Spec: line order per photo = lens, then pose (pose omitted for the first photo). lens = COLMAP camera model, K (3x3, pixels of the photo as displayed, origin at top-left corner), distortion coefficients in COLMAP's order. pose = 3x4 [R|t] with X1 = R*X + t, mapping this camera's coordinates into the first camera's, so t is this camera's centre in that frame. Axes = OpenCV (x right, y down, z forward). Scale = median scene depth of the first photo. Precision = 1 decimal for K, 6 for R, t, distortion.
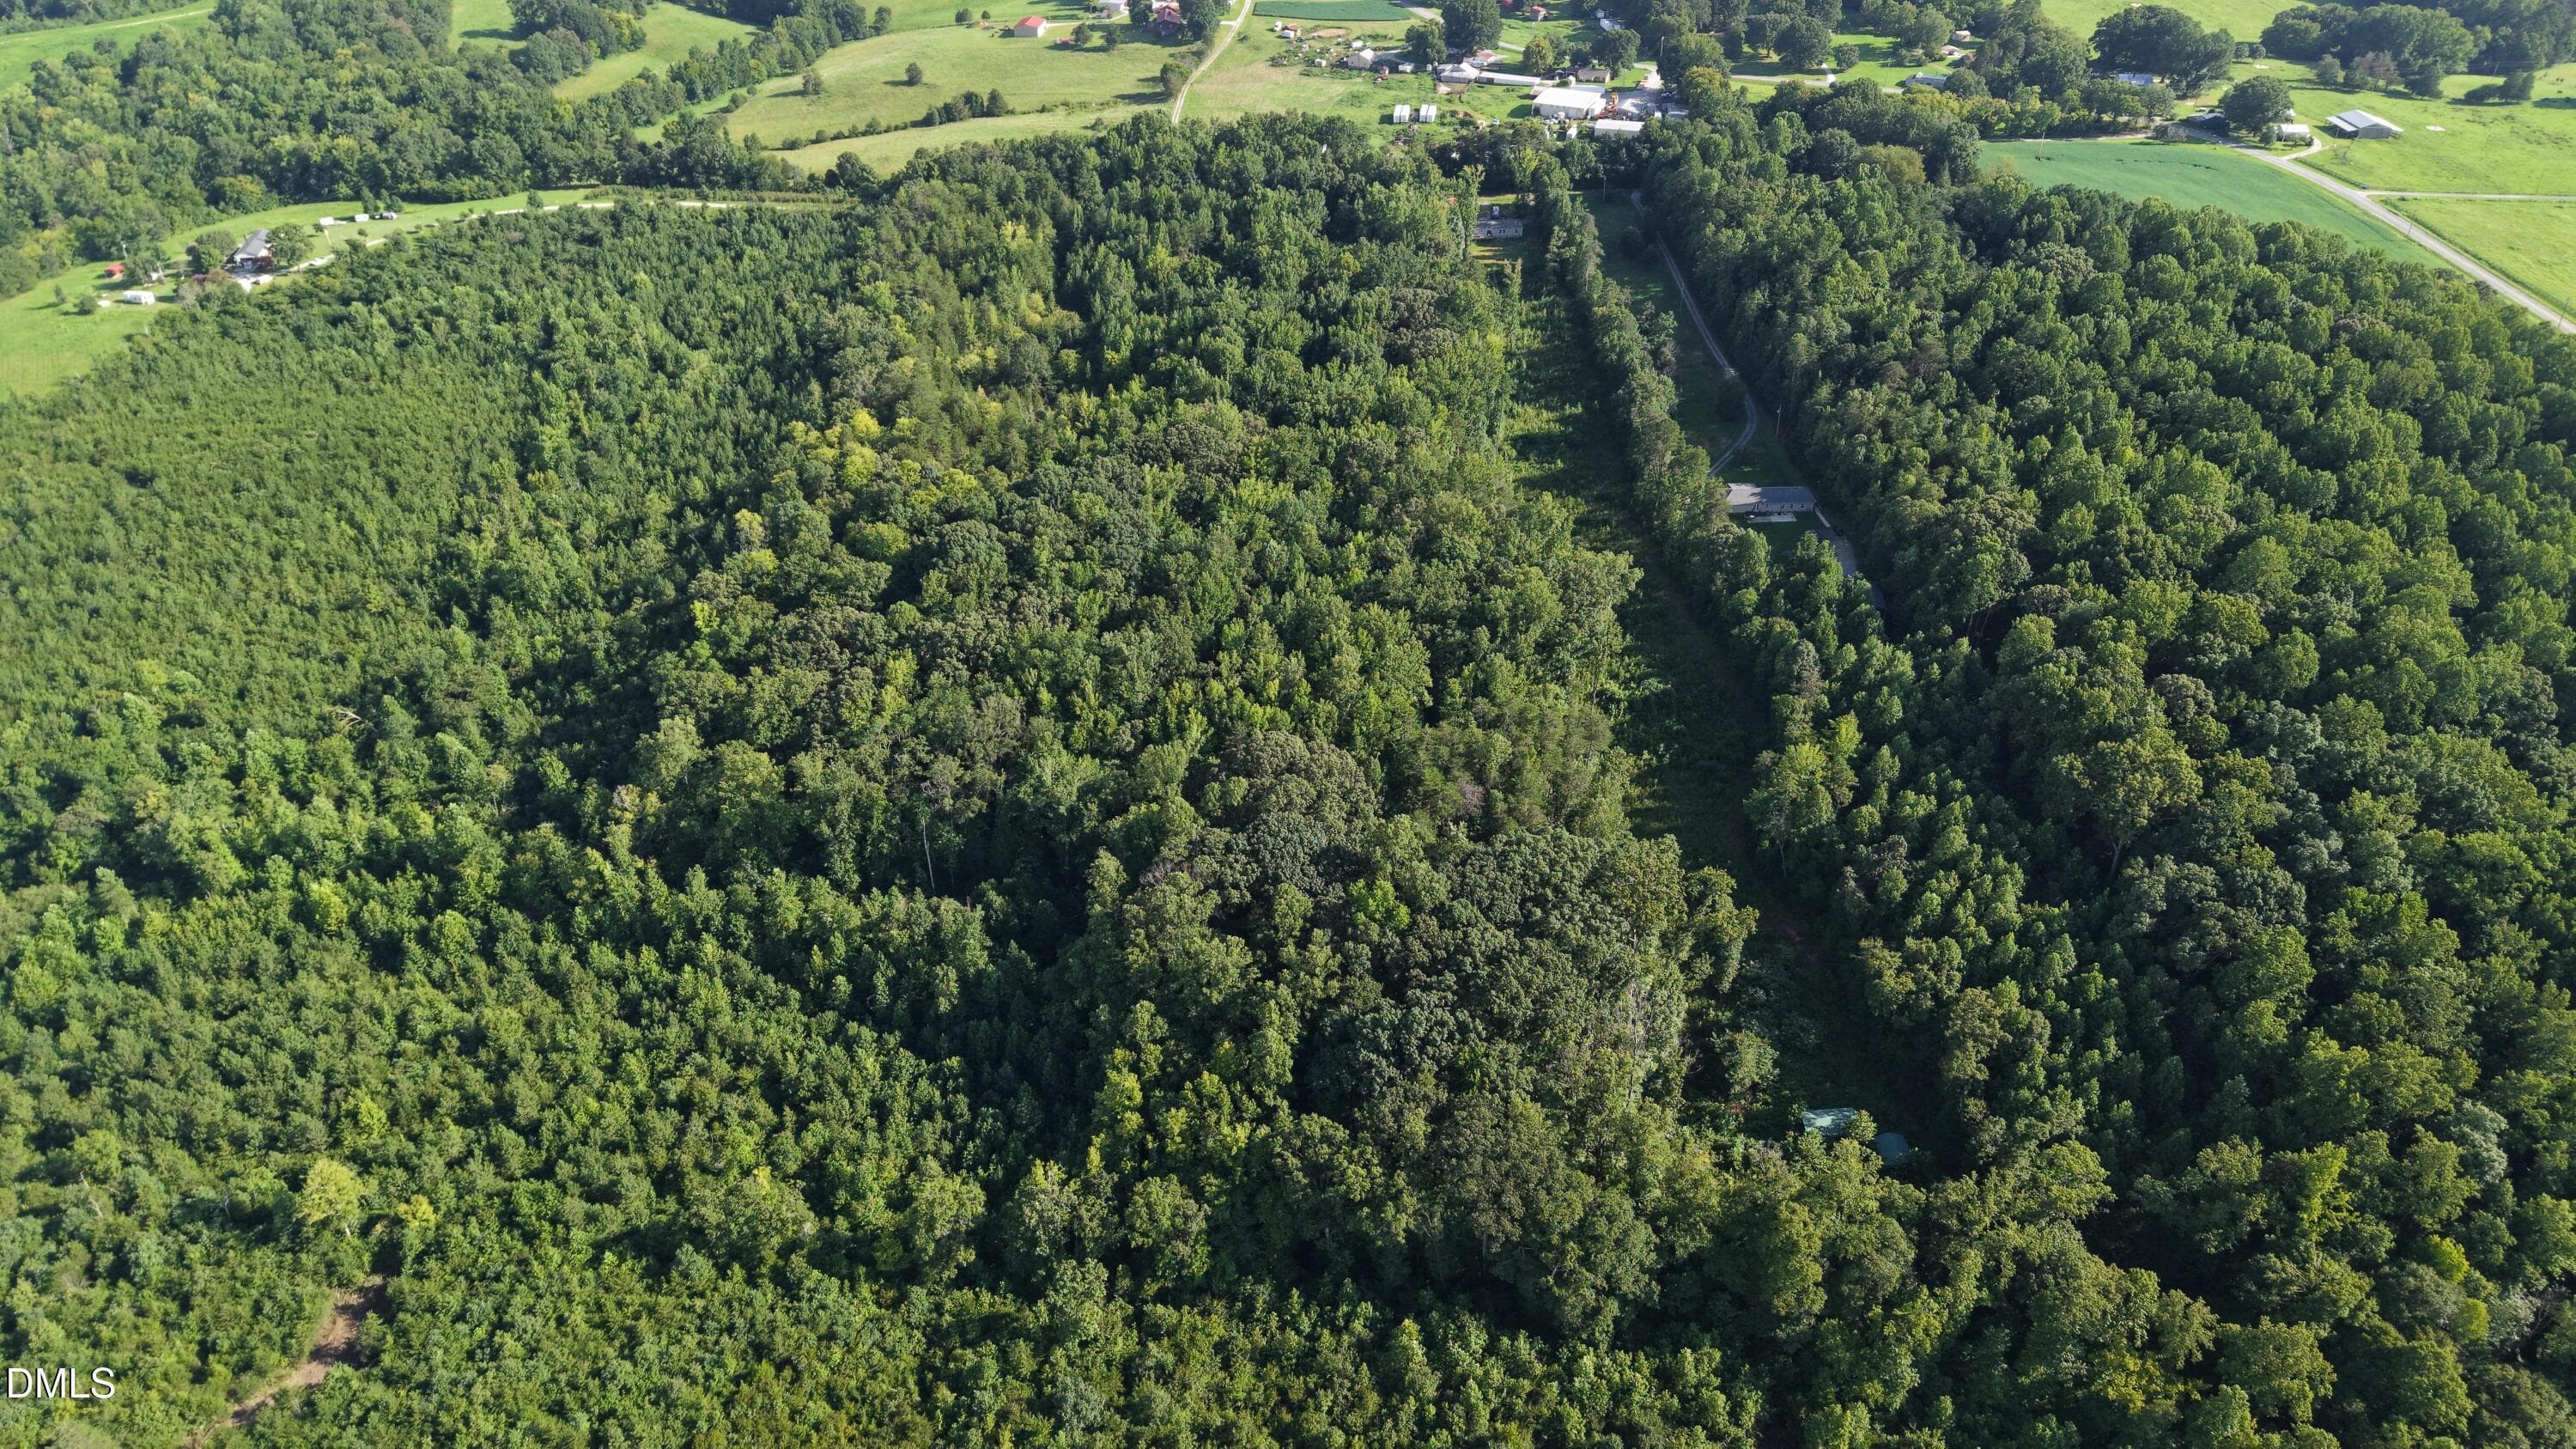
lens RADIAL K [[1715.7, 0, 1292.3], [0, 1715.7, 712.0], [0, 0, 1]] dist [0.010639, -0.021380]
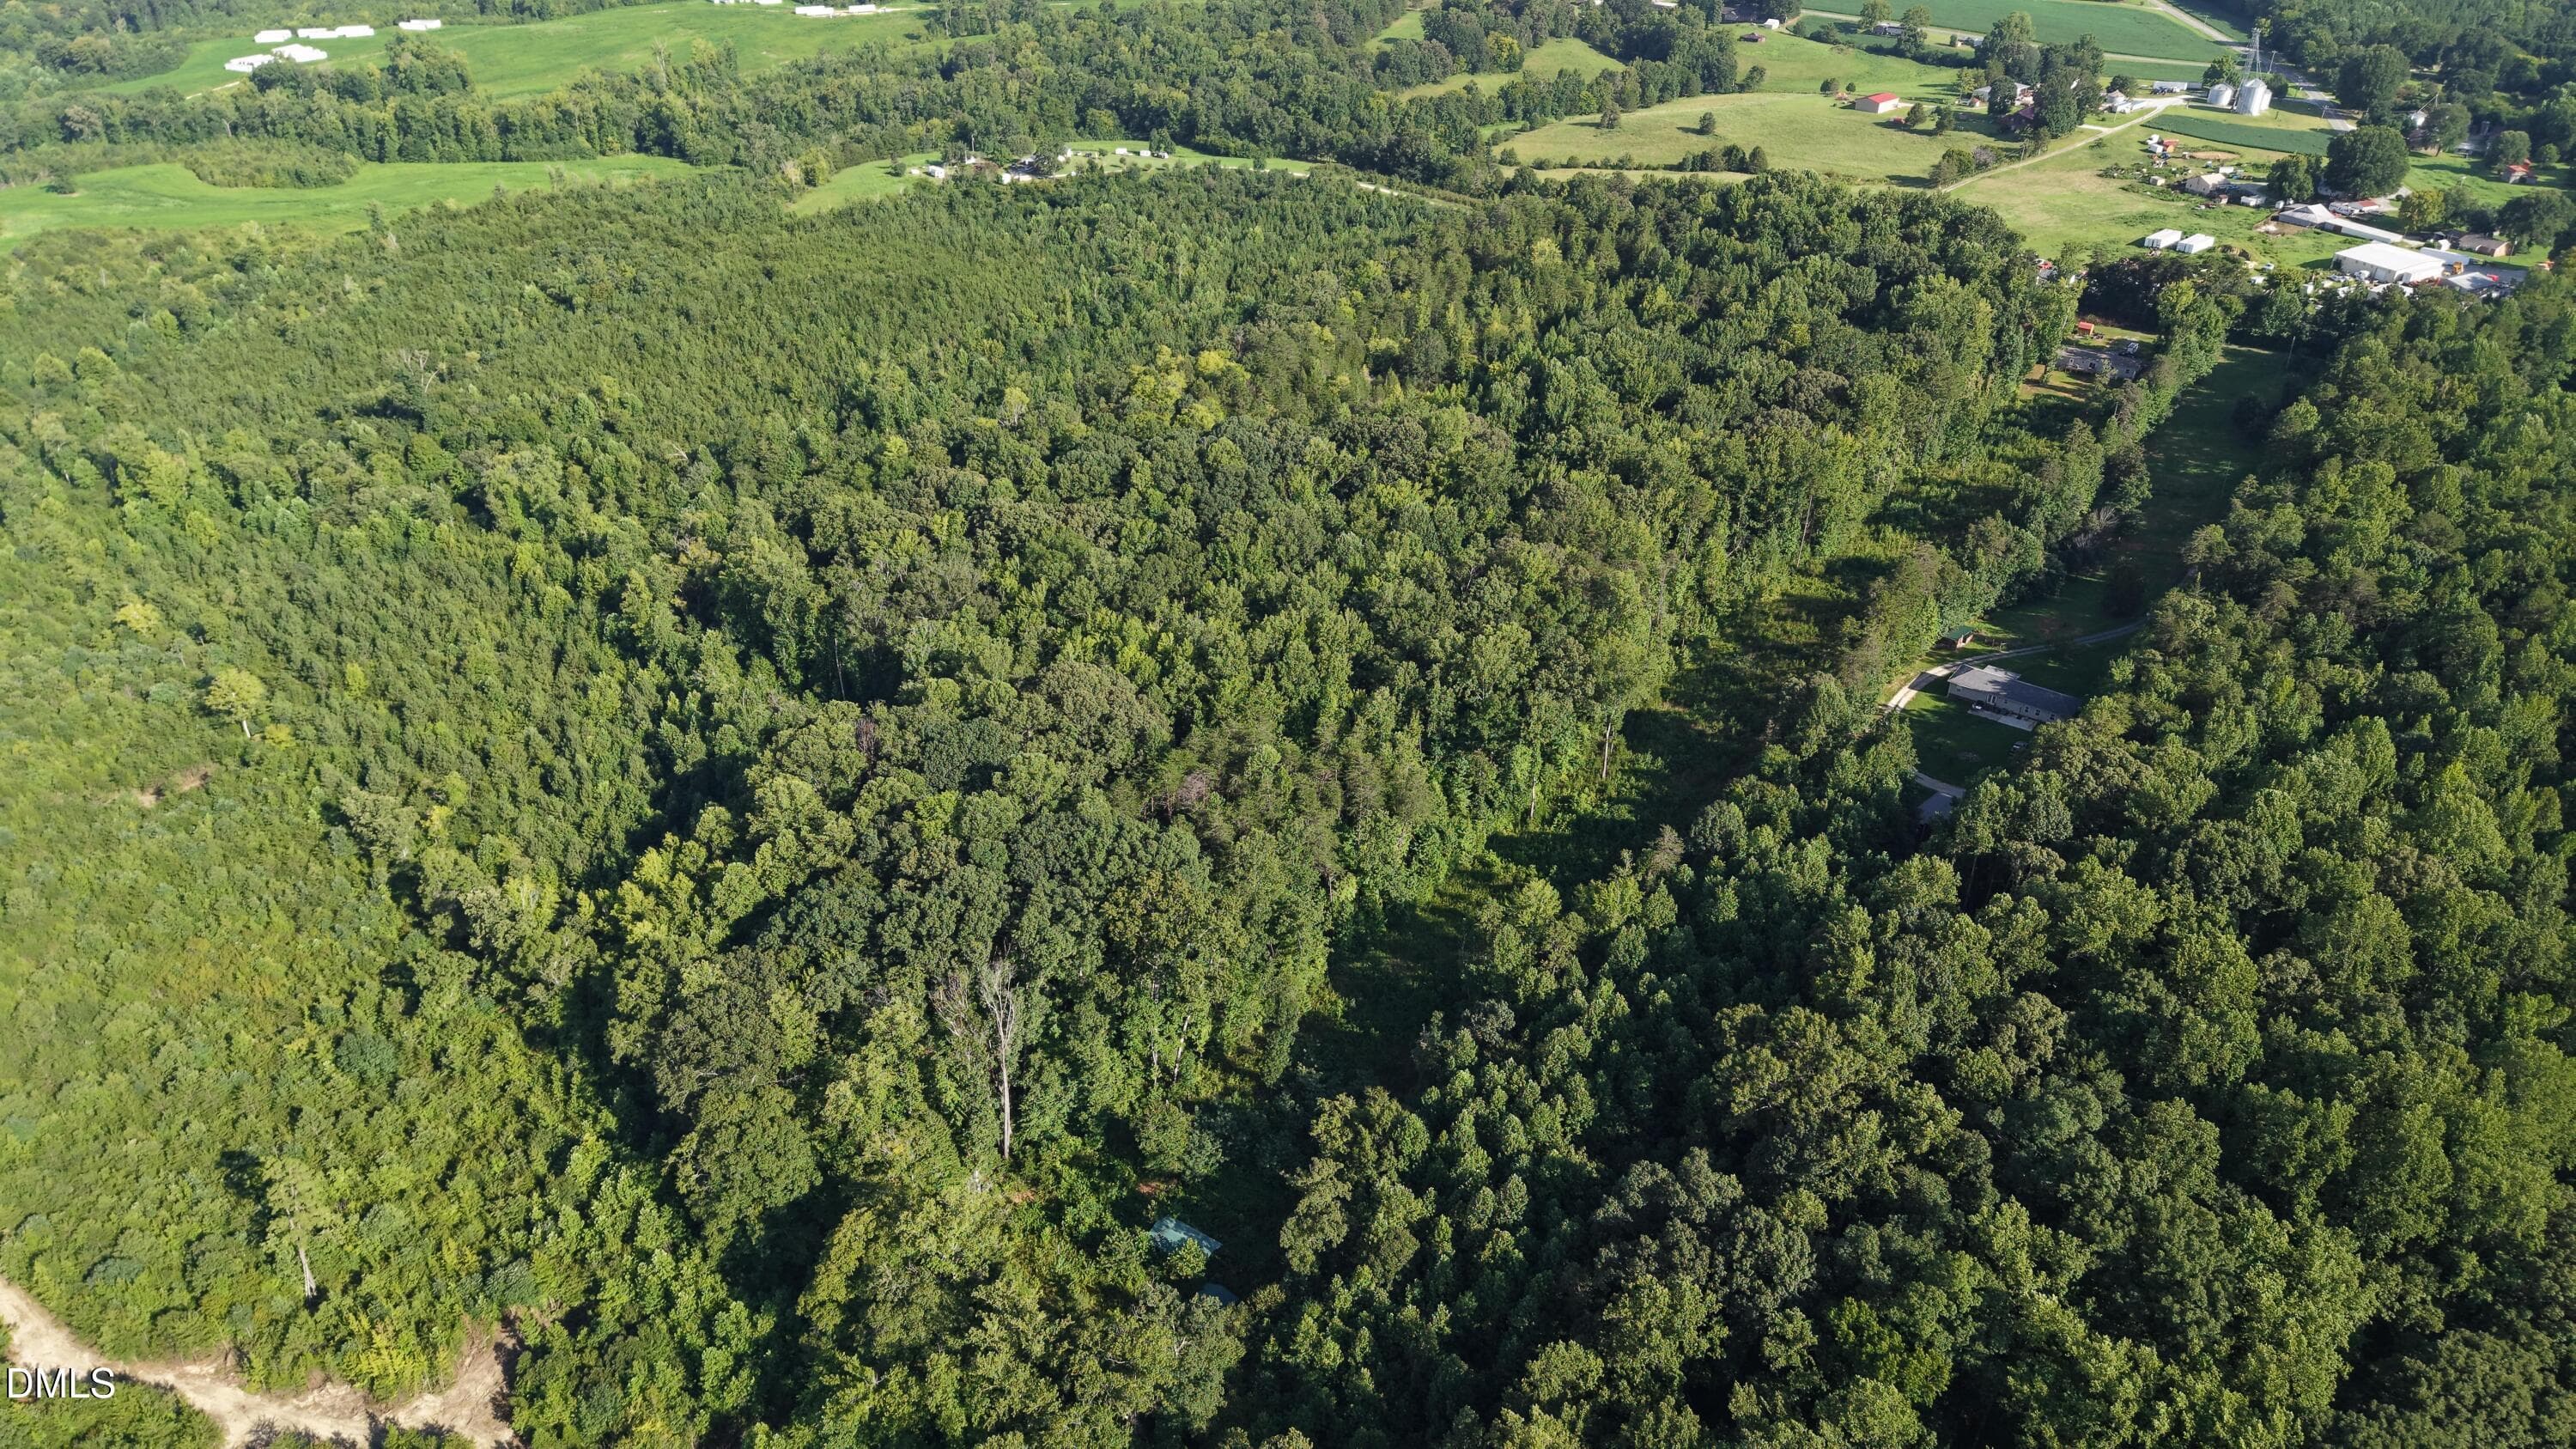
lens RADIAL K [[1735.1, 0, 1284.6], [0, 1735.1, 719.8], [0, 0, 1]] dist [0.001777, -0.008888]
pose [[0.762429, 0.329625, -0.556820, 0.582822], [-0.362444, 0.930411, 0.054504, -0.047867], [0.536038, 0.160260, 0.828843, 0.233990]]
